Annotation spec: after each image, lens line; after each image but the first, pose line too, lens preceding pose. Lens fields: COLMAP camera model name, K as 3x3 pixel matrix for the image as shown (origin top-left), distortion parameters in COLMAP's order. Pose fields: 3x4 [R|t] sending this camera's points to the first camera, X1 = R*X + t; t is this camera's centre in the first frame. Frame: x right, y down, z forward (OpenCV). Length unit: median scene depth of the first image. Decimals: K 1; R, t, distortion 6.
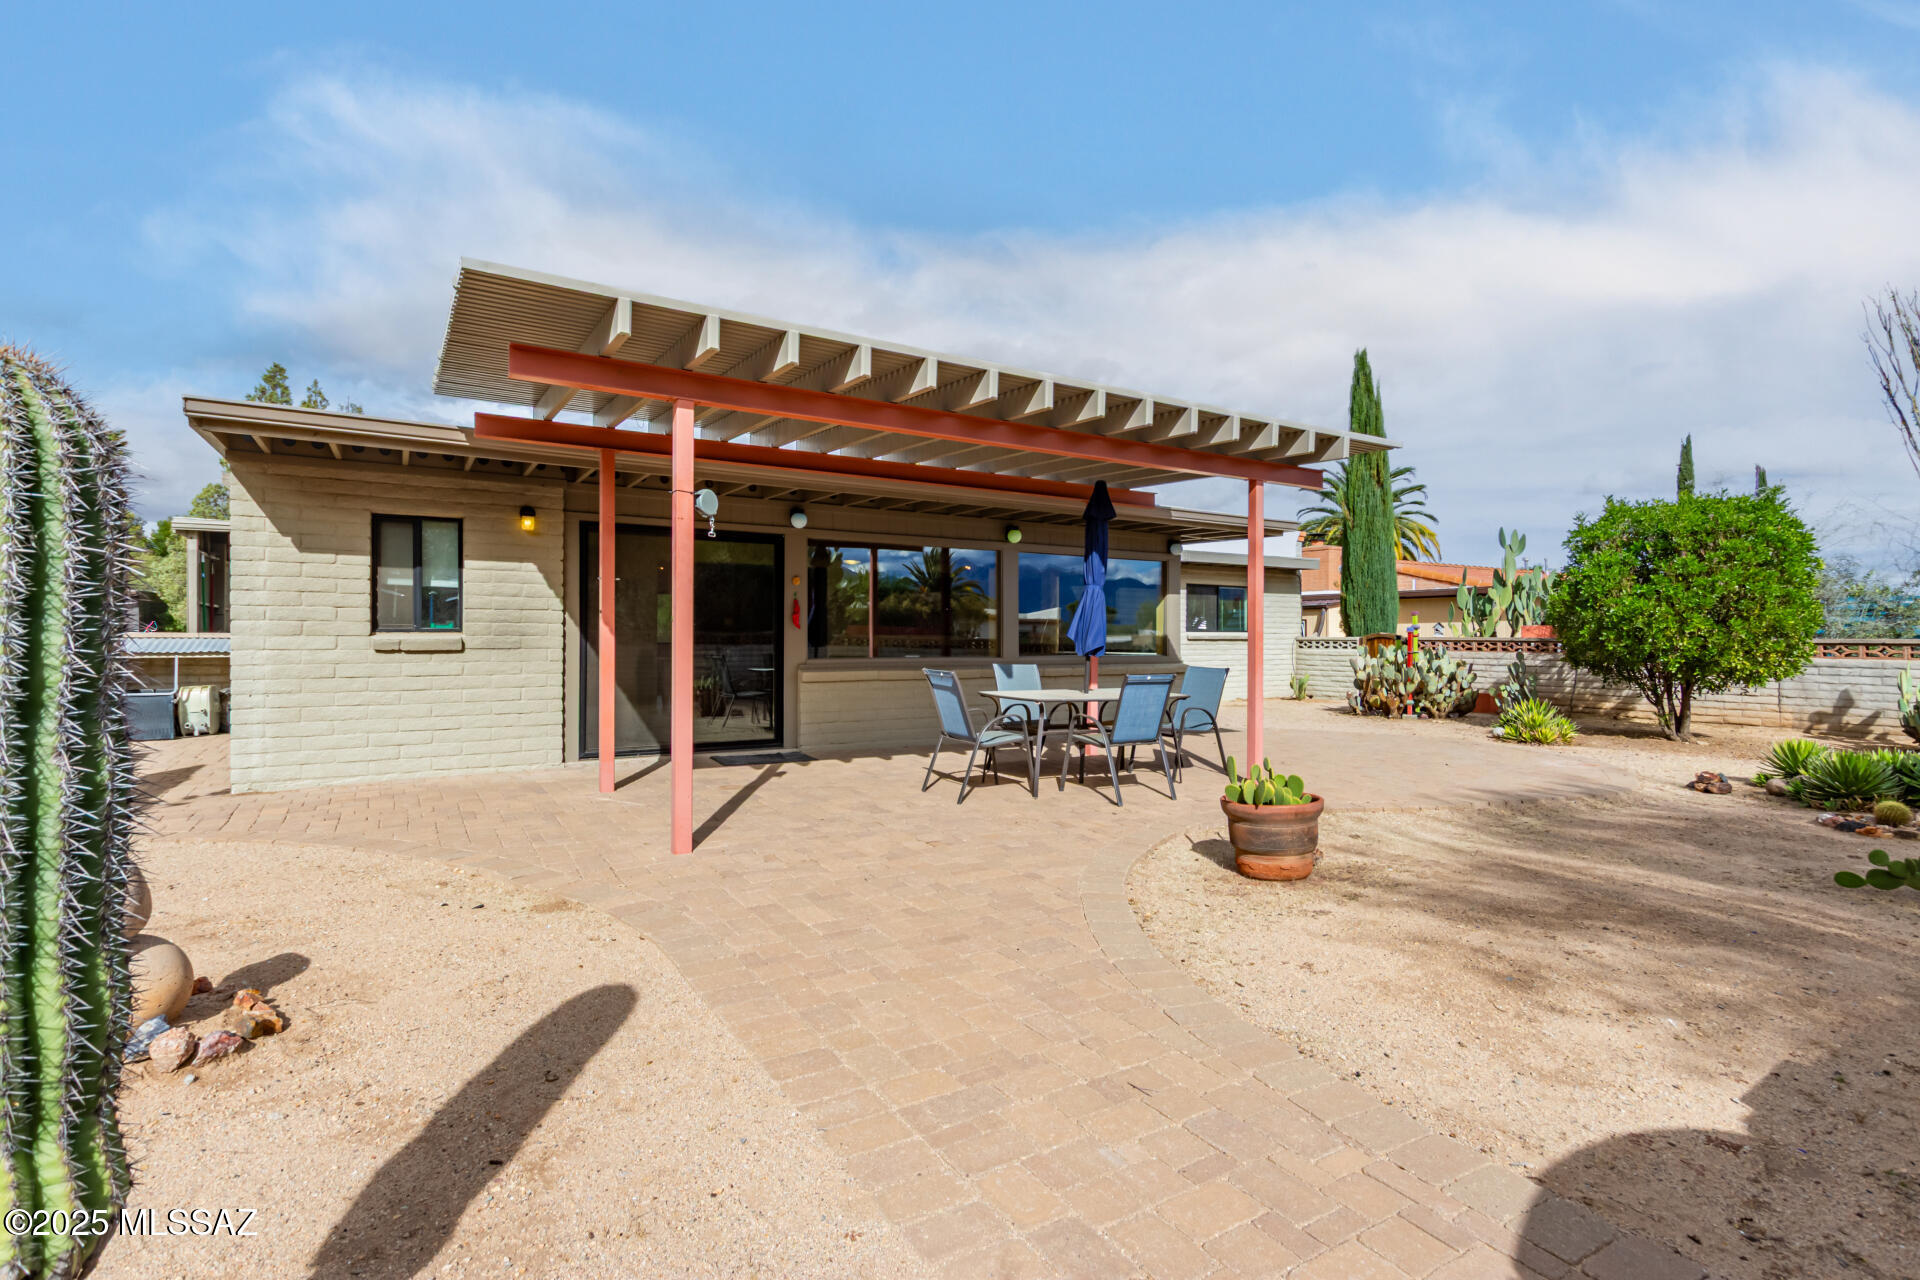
lens RADIAL K [[939.7, 0, 965.1], [0, 939.7, 634.9], [0, 0, 1]] dist [0.018960, -0.002148]
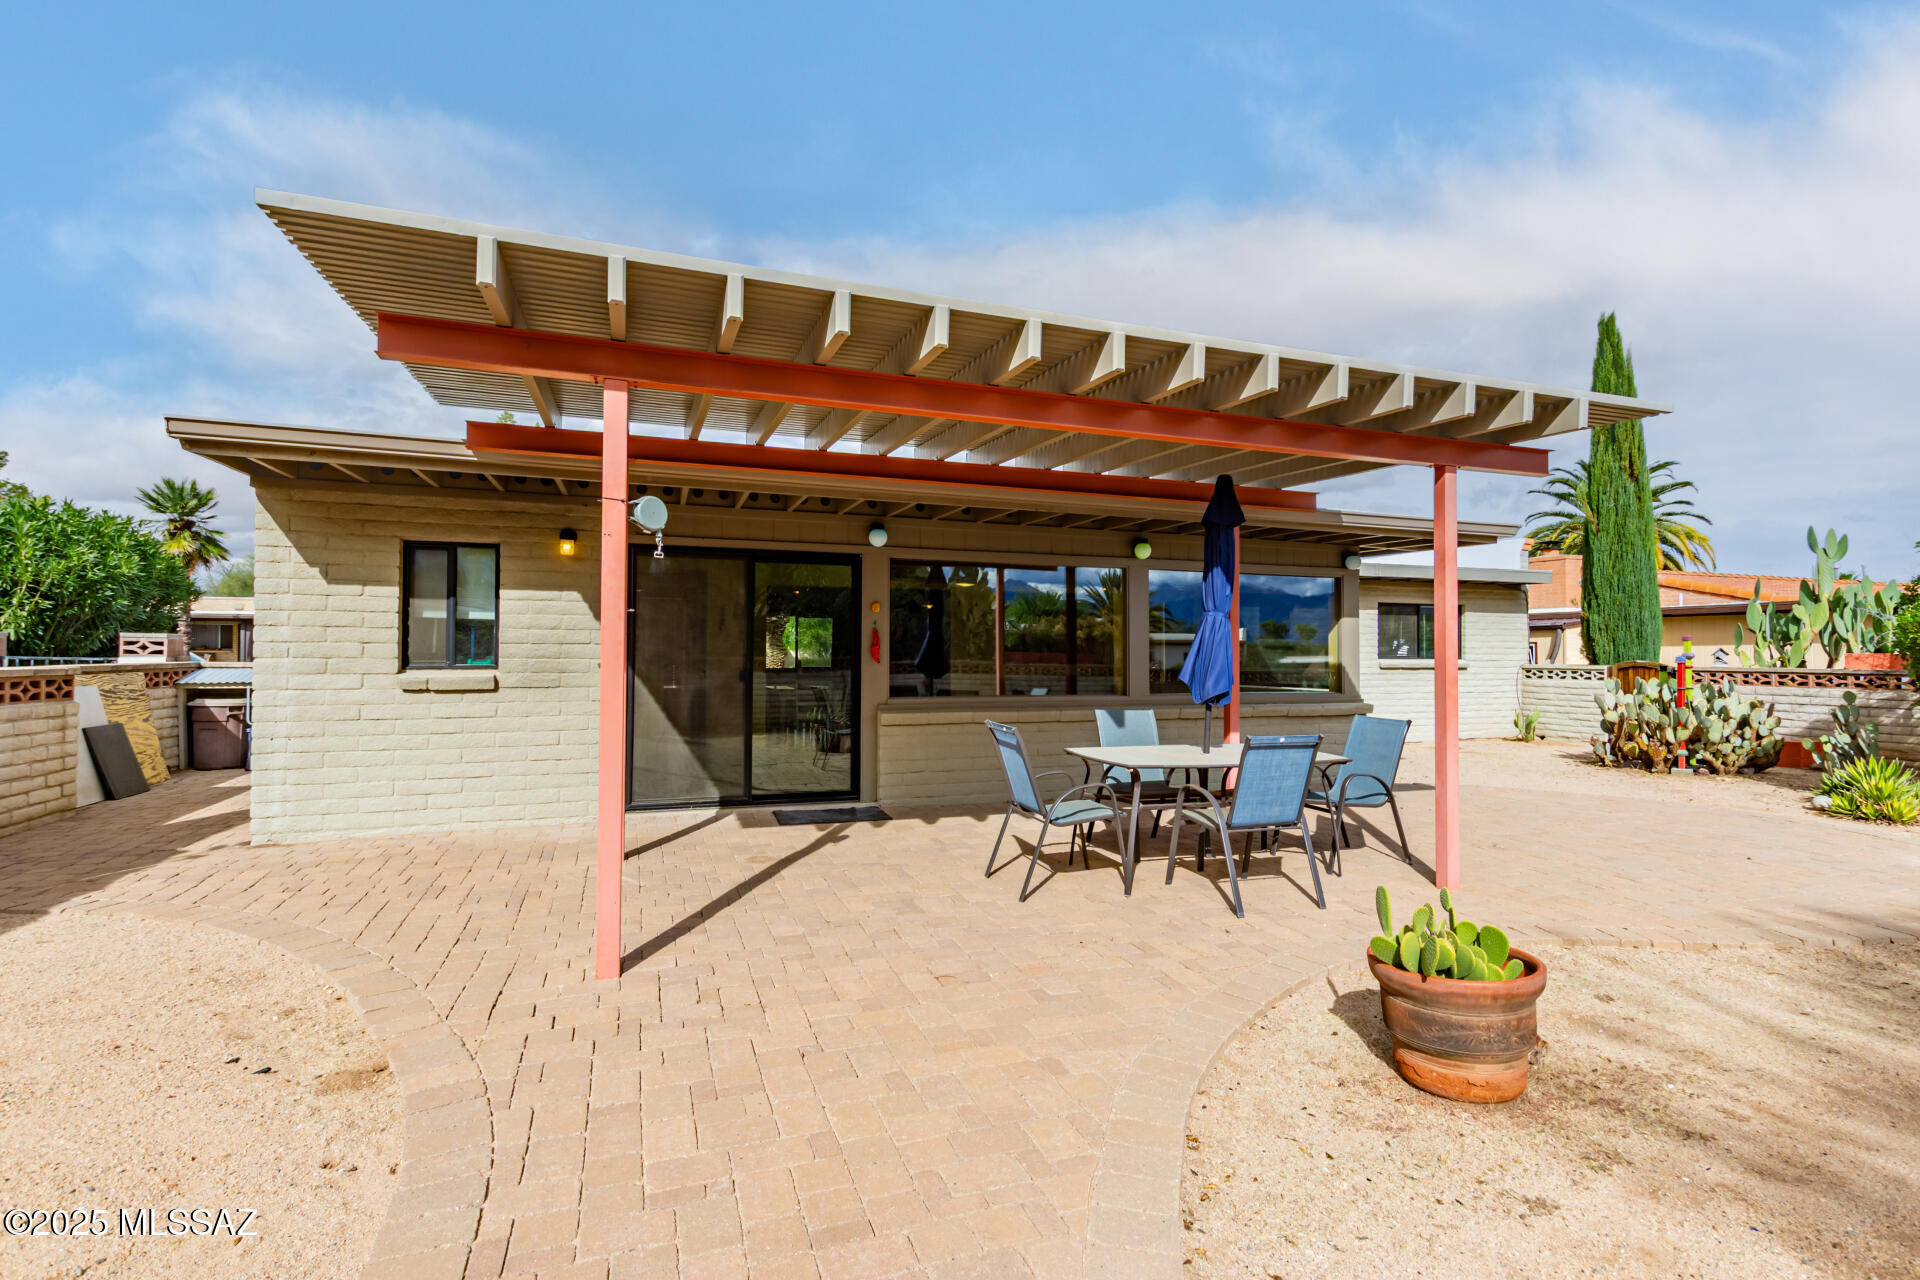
lens RADIAL K [[939.7, 0, 962.9], [0, 939.7, 637.8], [0, 0, 1]] dist [0.018960, -0.002148]
pose [[0.979760, -0.002151, -0.200162, 0.084681], [-0.001071, 0.999872, -0.015987, -0.018857], [0.200170, 0.015878, 0.979632, 0.201845]]
